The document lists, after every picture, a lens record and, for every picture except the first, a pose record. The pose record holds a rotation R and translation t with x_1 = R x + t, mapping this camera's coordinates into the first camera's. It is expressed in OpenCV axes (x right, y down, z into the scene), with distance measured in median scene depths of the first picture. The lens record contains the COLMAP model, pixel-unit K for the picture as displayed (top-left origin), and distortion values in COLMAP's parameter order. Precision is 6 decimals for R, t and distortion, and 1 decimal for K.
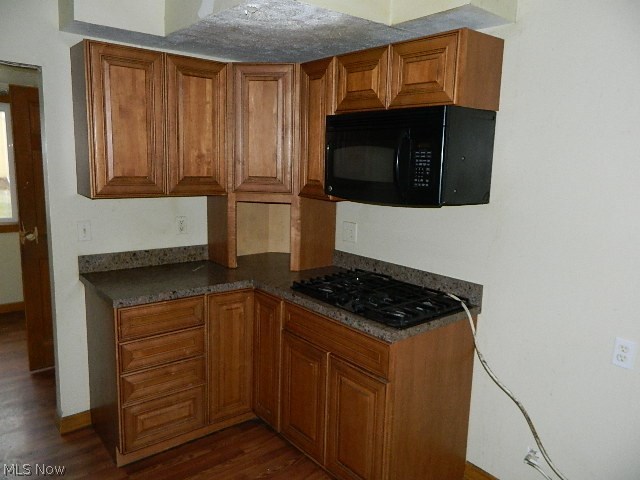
lens RADIAL K [[472.1, 0, 320.0], [0, 472.1, 240.0], [0, 0, 1]] dist [0.000005, 0.000369]
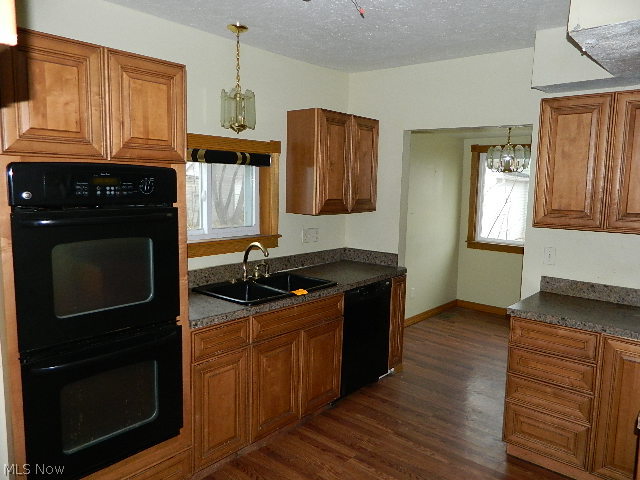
lens RADIAL K [[472.1, 0, 320.0], [0, 472.1, 240.0], [0, 0, 1]] dist [0.000005, 0.000369]
pose [[0.178565, 0.084302, -0.980310, 0.605704], [-0.182456, 0.981880, 0.051203, -0.015670], [0.966863, 0.169720, 0.190710, 0.240594]]
